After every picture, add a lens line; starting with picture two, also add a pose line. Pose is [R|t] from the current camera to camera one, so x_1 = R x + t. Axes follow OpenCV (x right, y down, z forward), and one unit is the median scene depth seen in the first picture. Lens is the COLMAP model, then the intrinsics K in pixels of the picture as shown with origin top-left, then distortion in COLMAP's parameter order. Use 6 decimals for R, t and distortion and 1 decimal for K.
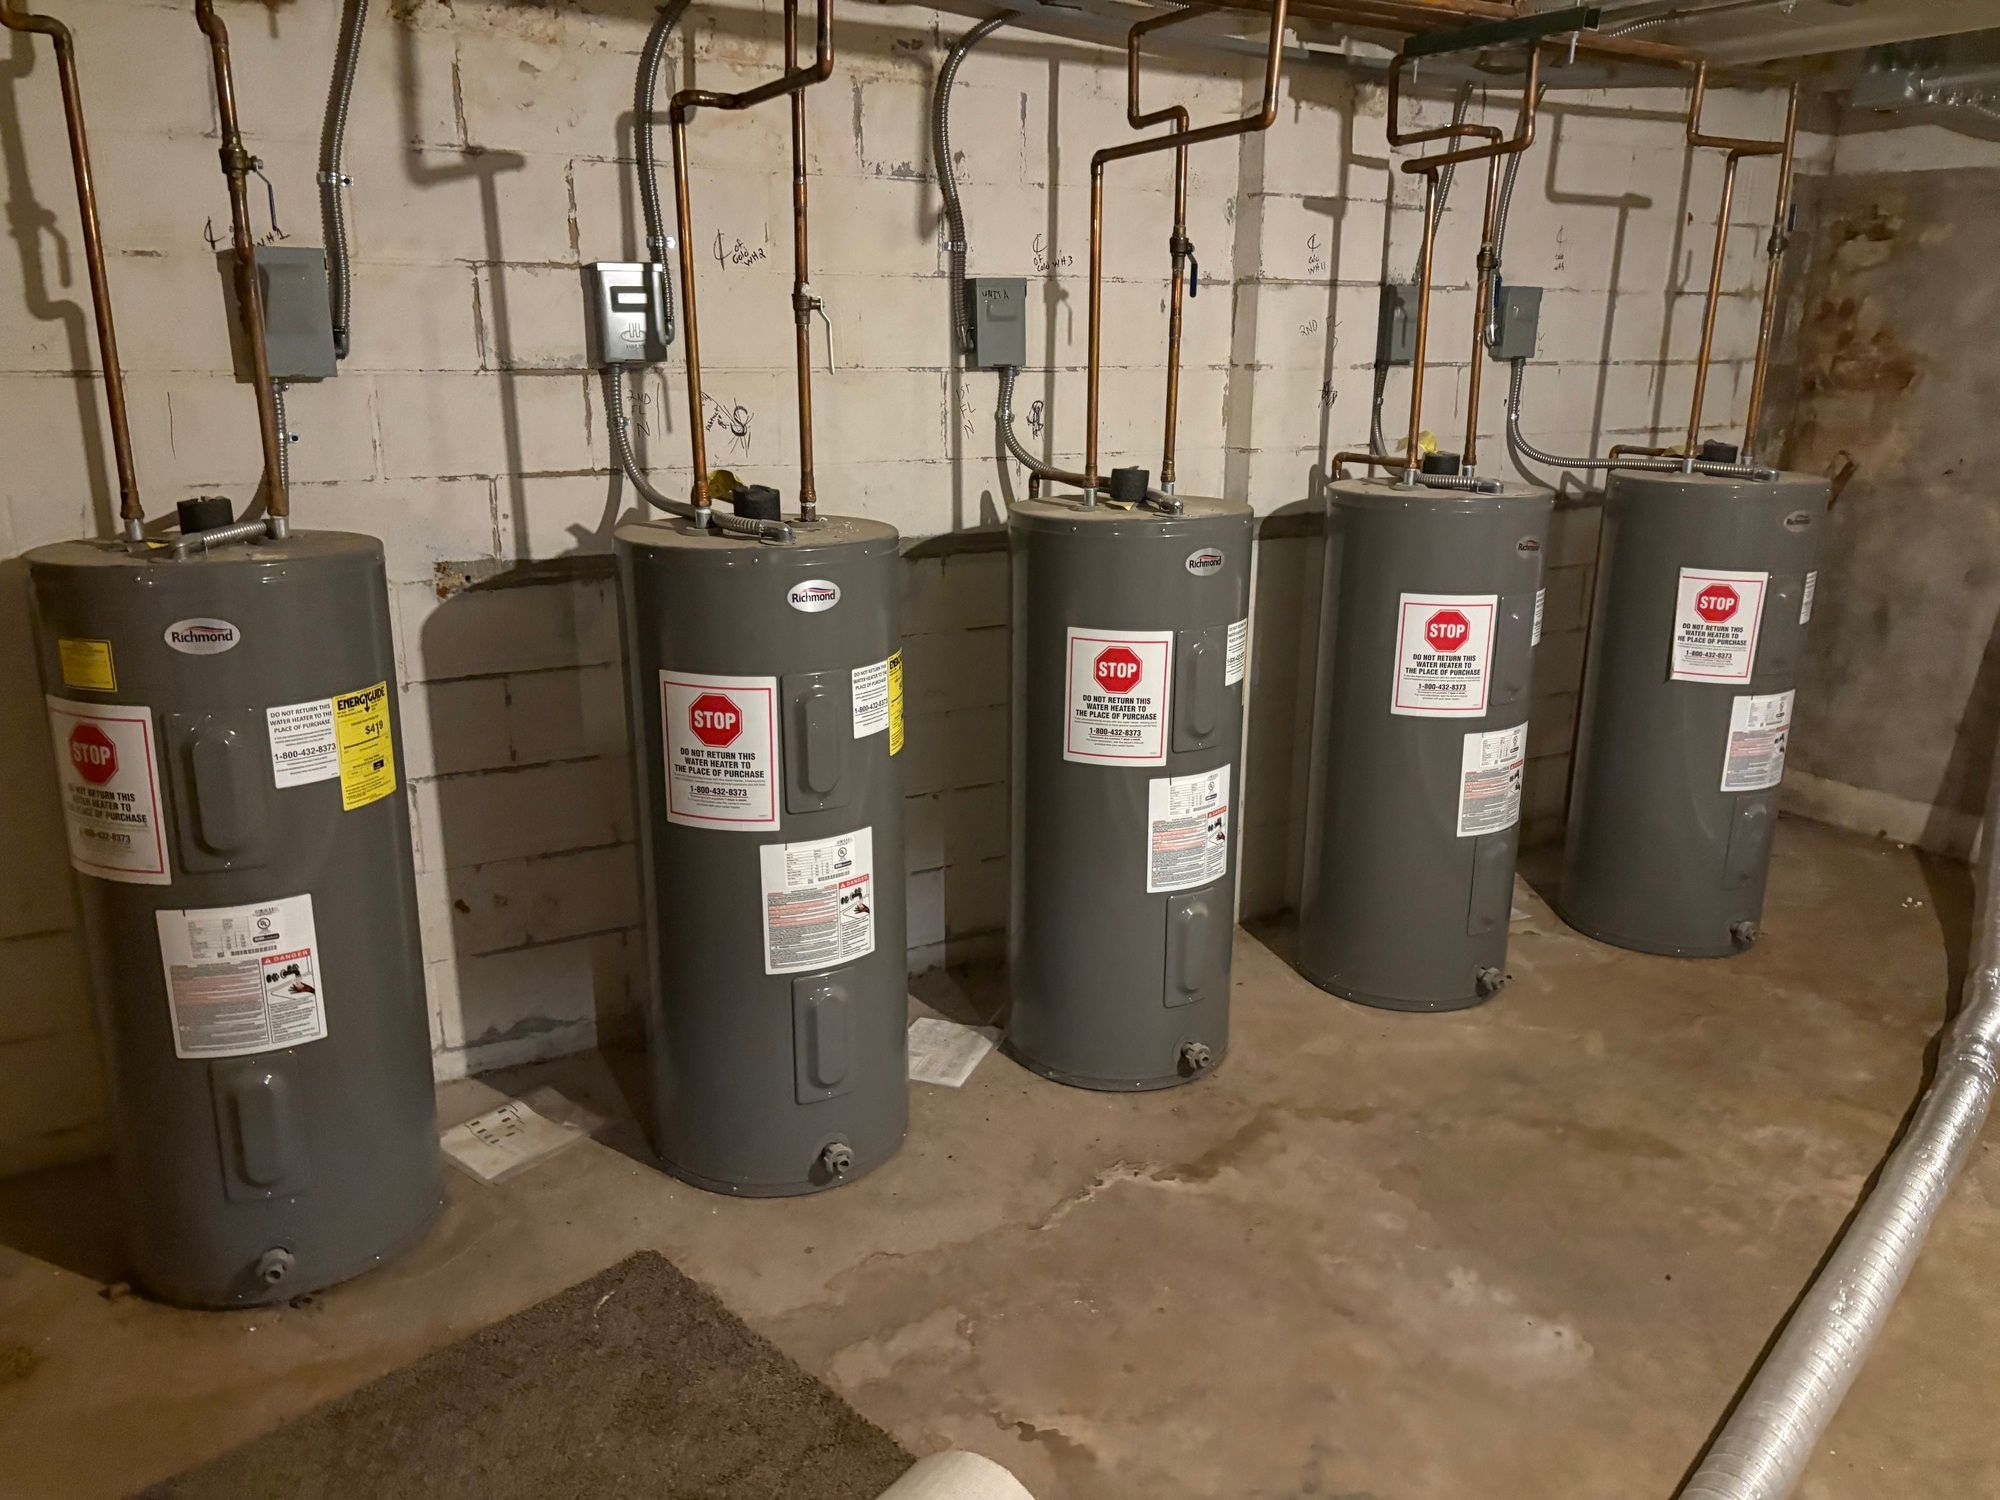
lens RADIAL K [[1536.8, 0, 1009.9], [0, 1536.8, 759.7], [0, 0, 1]] dist [0.042589, -0.040978]
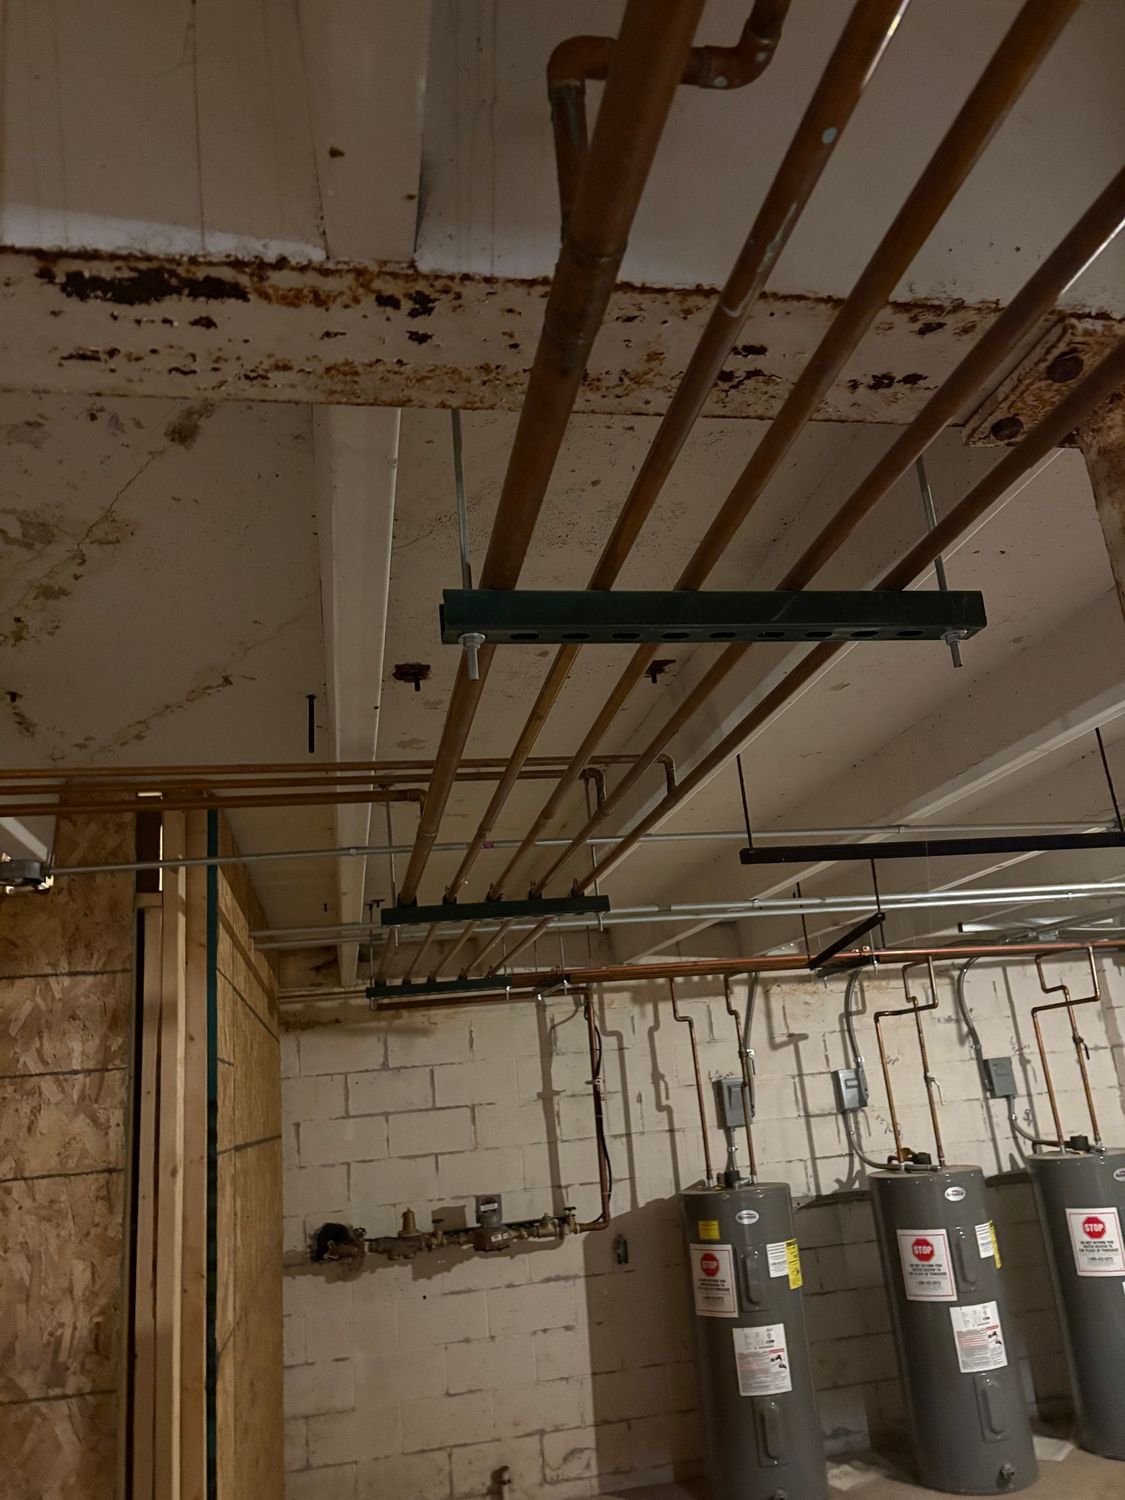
lens RADIAL K [[1152.6, 0, 564.9], [0, 1152.6, 756.7], [0, 0, 1]] dist [0.042589, -0.040978]
pose [[0.943654, -0.179038, -0.278320, -0.062112], [0.008448, 0.853775, -0.520574, 0.232626], [0.330825, 0.488890, 0.807181, -0.959932]]
